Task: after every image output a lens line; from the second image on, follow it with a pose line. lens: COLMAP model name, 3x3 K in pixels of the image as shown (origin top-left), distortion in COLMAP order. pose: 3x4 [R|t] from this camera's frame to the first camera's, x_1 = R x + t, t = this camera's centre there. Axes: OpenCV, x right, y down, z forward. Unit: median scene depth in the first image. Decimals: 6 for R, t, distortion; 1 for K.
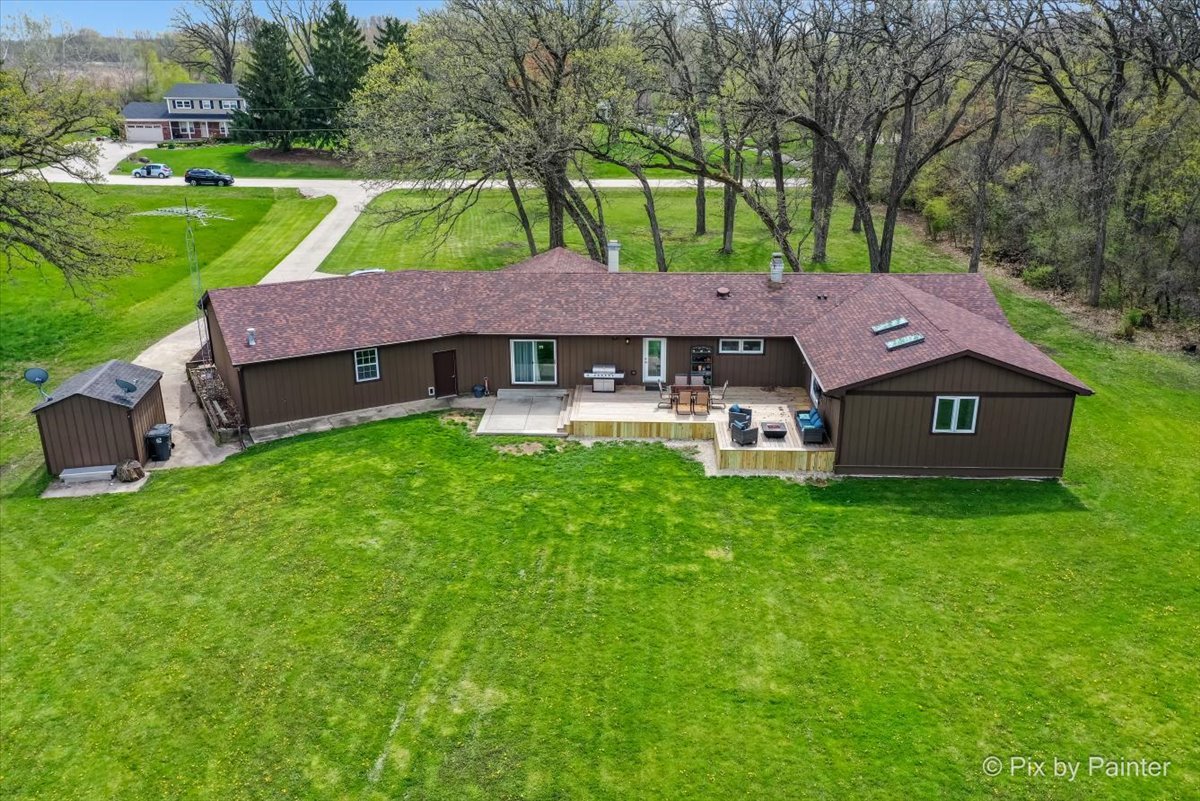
lens RADIAL K [[977.7, 0, 603.2], [0, 977.7, 402.5], [0, 0, 1]] dist [0.021972, 0.003473]
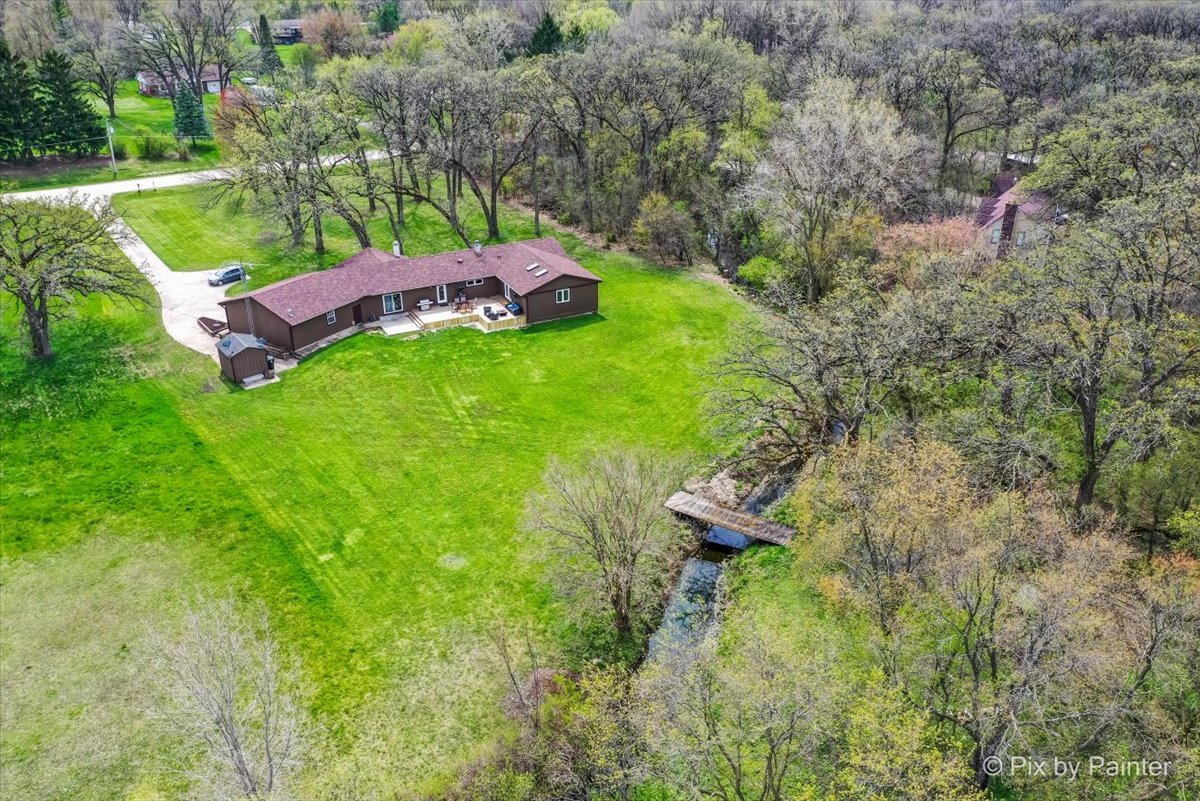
lens RADIAL K [[977.7, 0, 608.4], [0, 977.7, 395.4], [0, 0, 1]] dist [0.021972, 0.003473]
pose [[0.871170, -0.214784, 0.441509, -0.795565], [0.166172, 0.975153, 0.146504, -0.094245], [-0.462006, -0.054263, 0.885215, -1.511186]]
